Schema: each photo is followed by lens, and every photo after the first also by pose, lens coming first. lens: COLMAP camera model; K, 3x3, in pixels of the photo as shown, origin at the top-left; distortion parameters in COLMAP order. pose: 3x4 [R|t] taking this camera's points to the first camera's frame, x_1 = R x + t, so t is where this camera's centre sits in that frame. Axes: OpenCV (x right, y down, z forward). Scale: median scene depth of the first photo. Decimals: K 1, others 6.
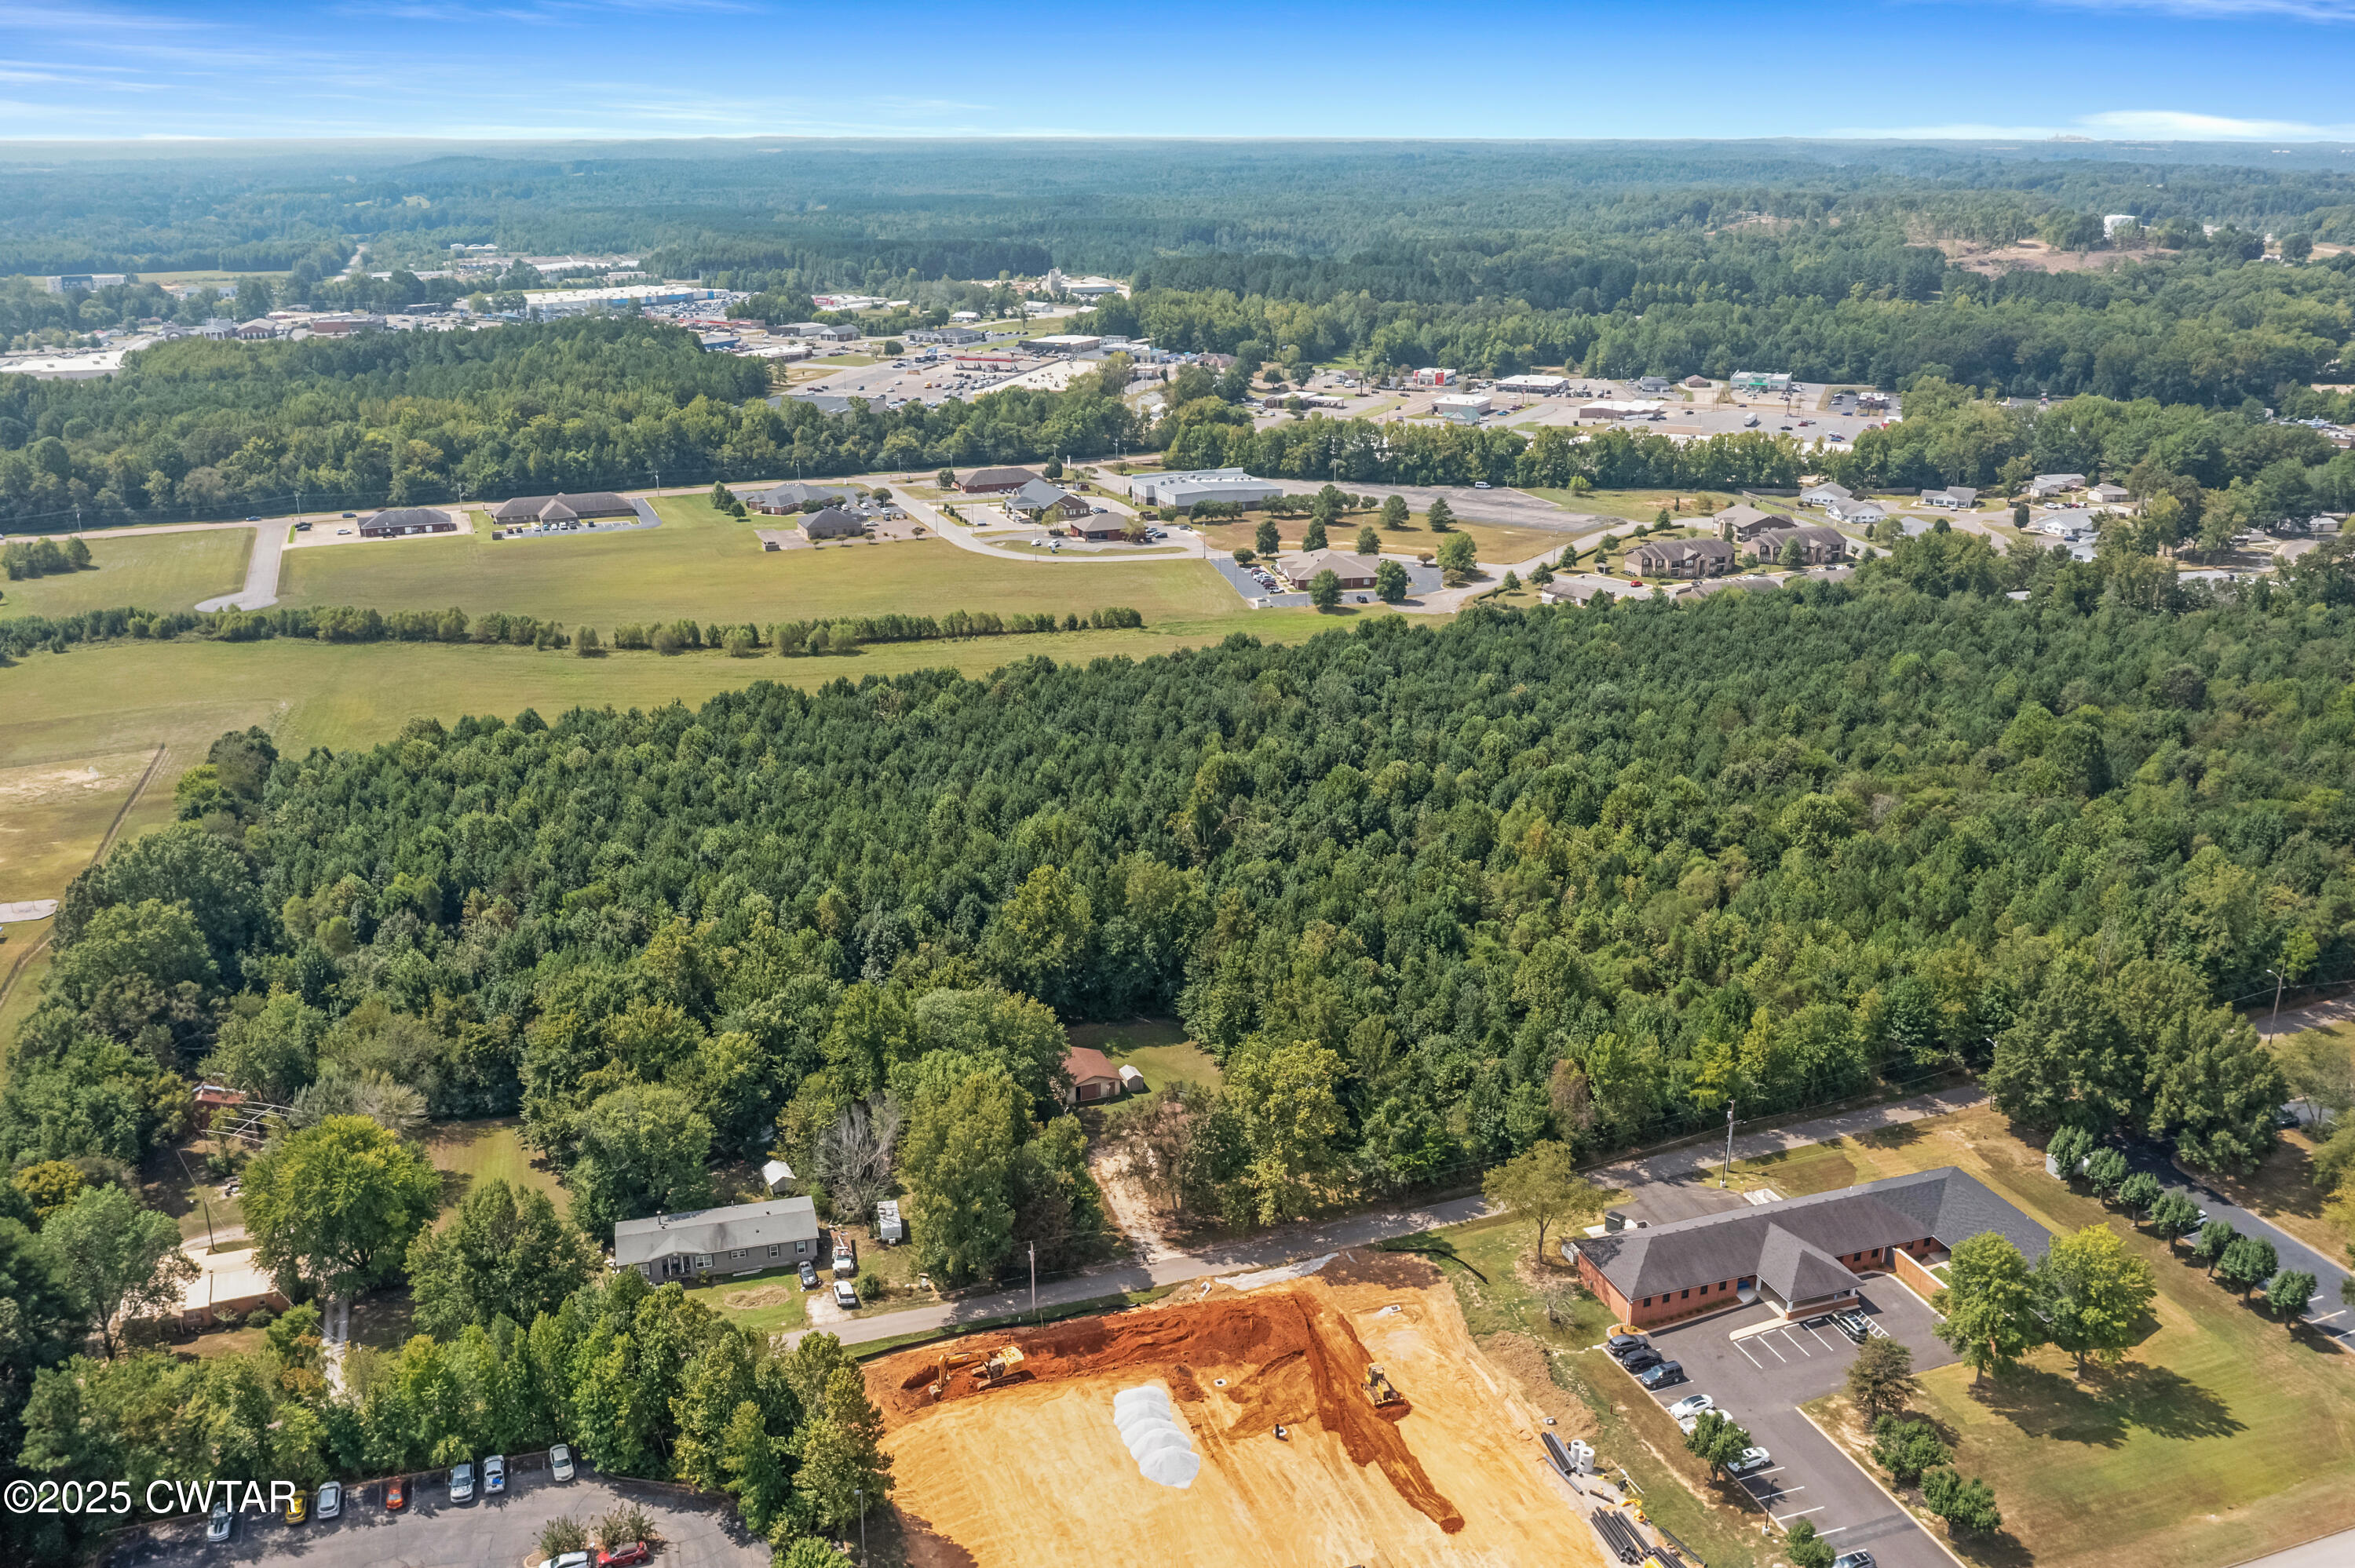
lens RADIAL K [[1843.4, 0, 1177.5], [0, 1843.4, 784.0], [0, 0, 1]] dist [-0.001064, 0.005401]
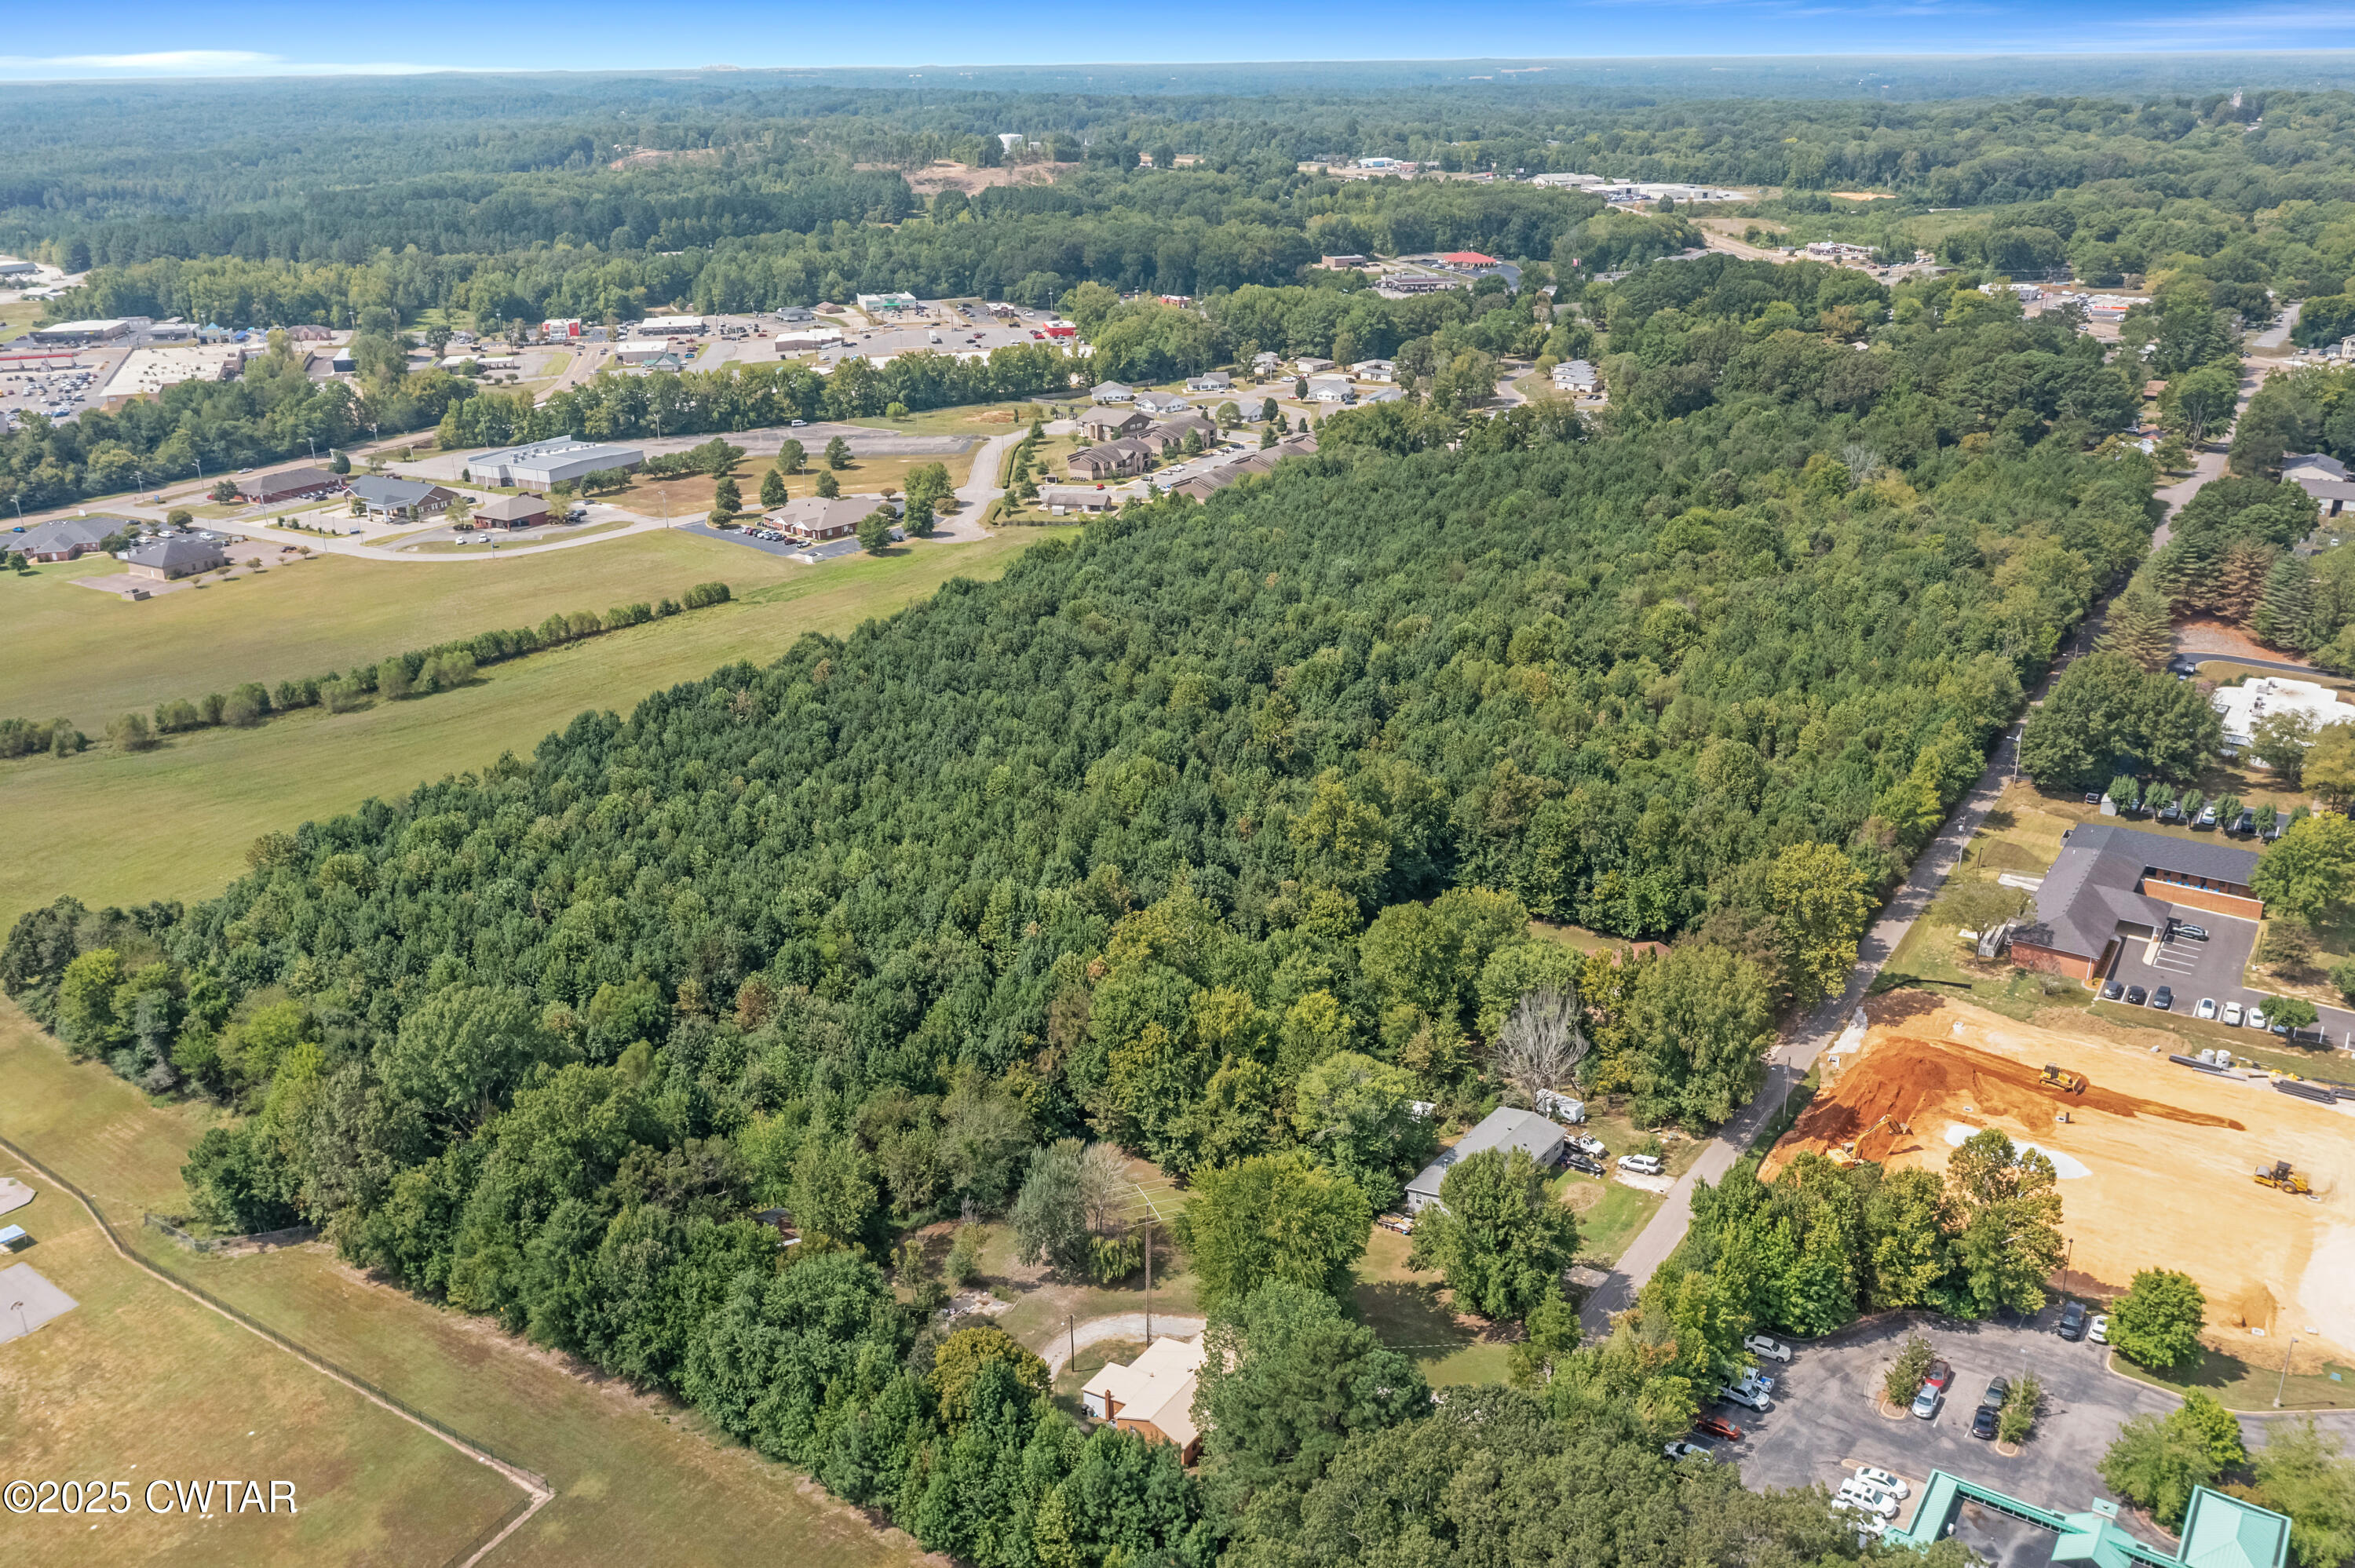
lens RADIAL K [[1794.9, 0, 1177.5], [0, 1794.9, 784.0], [0, 0, 1]] dist [0.005792, 0.003818]
pose [[0.823812, -0.227027, 0.519415, -0.253357], [0.205738, 0.973564, 0.099220, -0.028285], [-0.528209, 0.025125, 0.848742, 0.068666]]
